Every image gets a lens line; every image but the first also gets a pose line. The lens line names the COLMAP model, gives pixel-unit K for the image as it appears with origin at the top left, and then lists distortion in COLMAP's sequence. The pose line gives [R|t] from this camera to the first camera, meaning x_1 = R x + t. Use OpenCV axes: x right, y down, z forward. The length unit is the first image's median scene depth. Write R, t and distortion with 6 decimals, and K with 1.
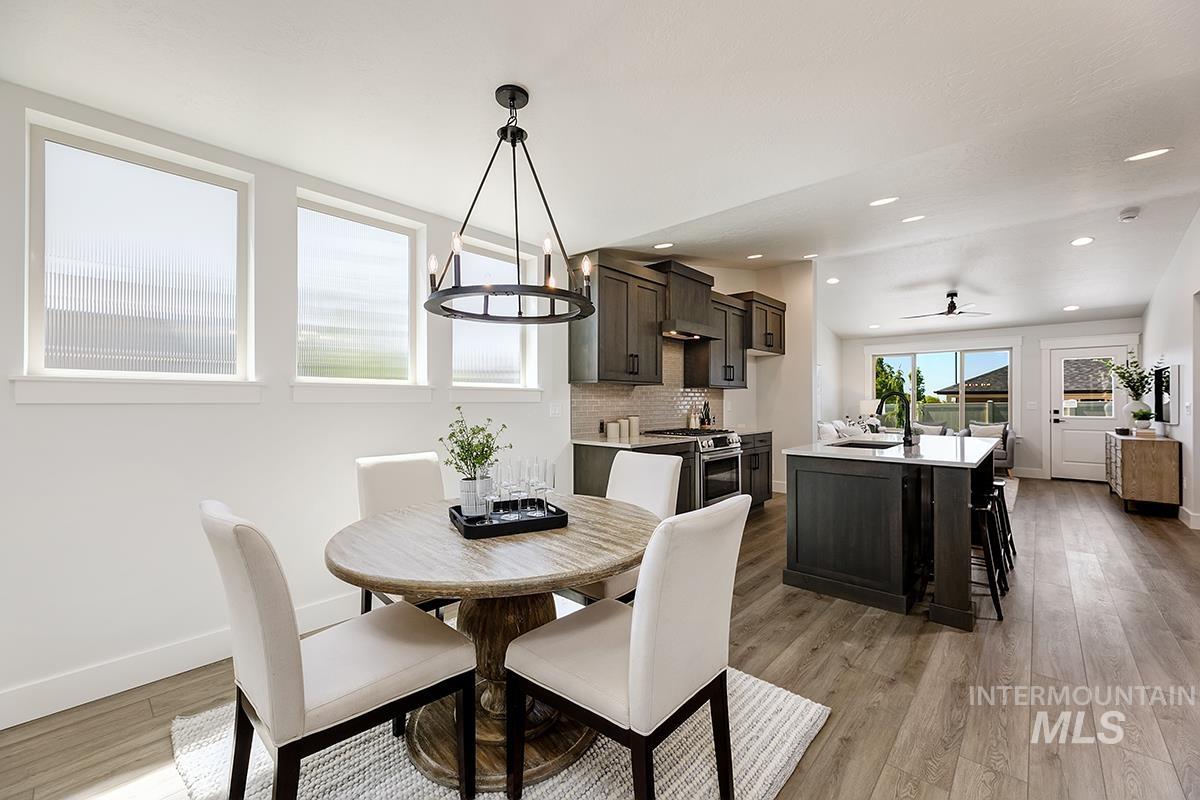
lens RADIAL K [[483.9, 0, 600.0], [0, 483.9, 400.0], [0, 0, 1]] dist [0.001747, 0.000350]
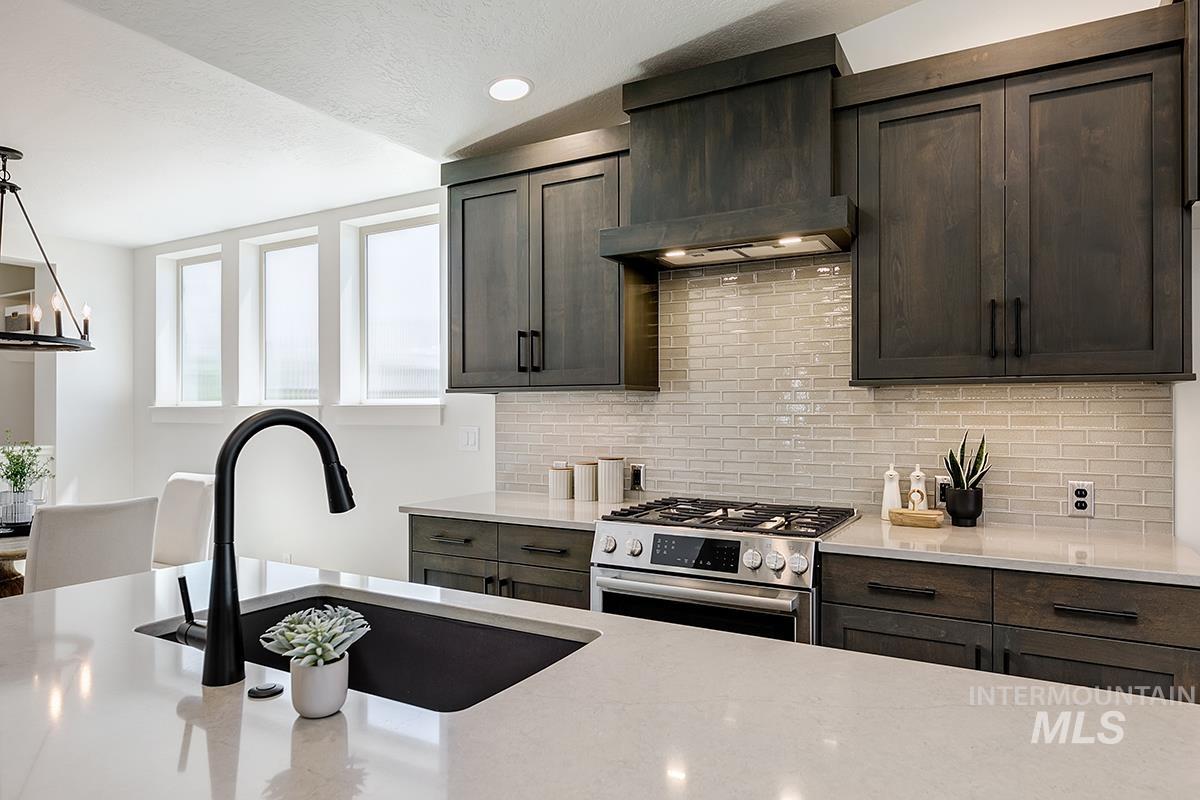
lens RADIAL K [[733.5, 0, 613.8], [0, 733.5, 408.2], [0, 0, 1]] dist [0.001945, 0.000336]
pose [[0.220379, -0.010719, -0.975355, 0.559388], [-0.000006, 0.999940, -0.010990, -0.005620], [0.975414, 0.002428, 0.220366, 0.635090]]
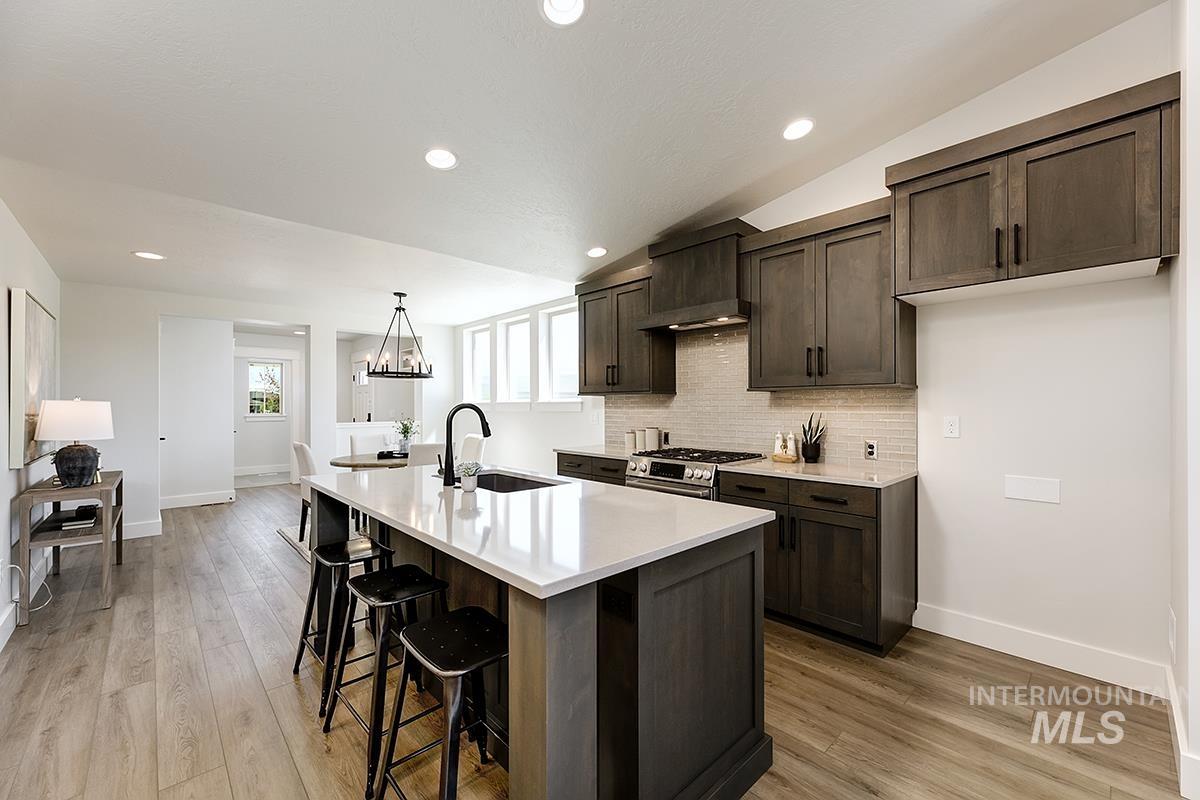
lens RADIAL K [[487.8, 0, 607.6], [0, 487.8, 406.5], [0, 0, 1]] dist [-0.000786, -0.000199]
pose [[-0.079322, -0.003576, -0.996843, 0.745333], [0.001467, 0.999992, -0.003704, -0.003635], [0.996848, -0.001756, -0.079316, 0.739540]]
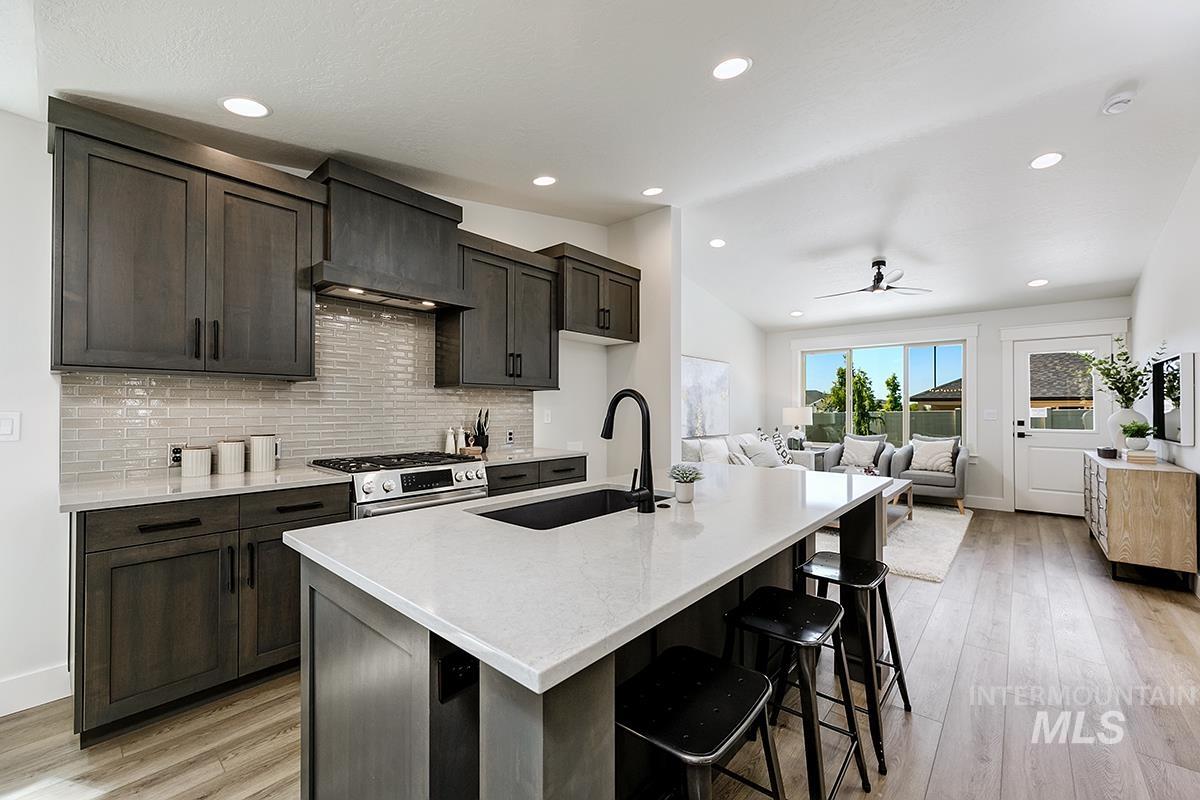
lens RADIAL K [[479.4, 0, 607.4], [0, 479.4, 404.9], [0, 0, 1]] dist [-0.000443, -0.000205]
pose [[0.999747, 0.001210, 0.022459, 0.343186], [-0.001106, 0.999989, -0.004643, -0.000045], [-0.022464, 0.004617, 0.999737, 0.327170]]
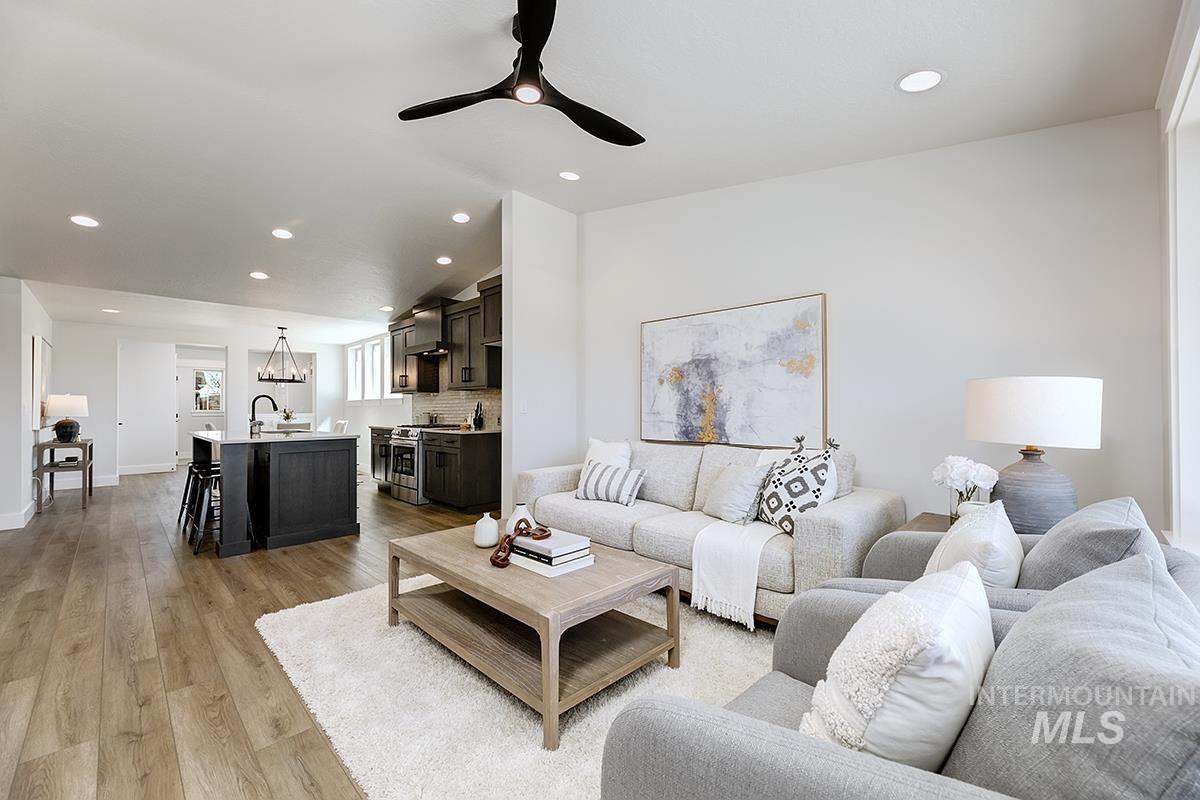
lens RADIAL K [[479.4, 0, 607.4], [0, 479.4, 404.9], [0, 0, 1]] dist [-0.000443, -0.000205]
pose [[-0.036844, -0.013465, -0.999230, 1.164781], [0.002248, 0.999906, -0.013557, 0.021639], [0.999318, -0.002746, -0.036811, 1.217701]]
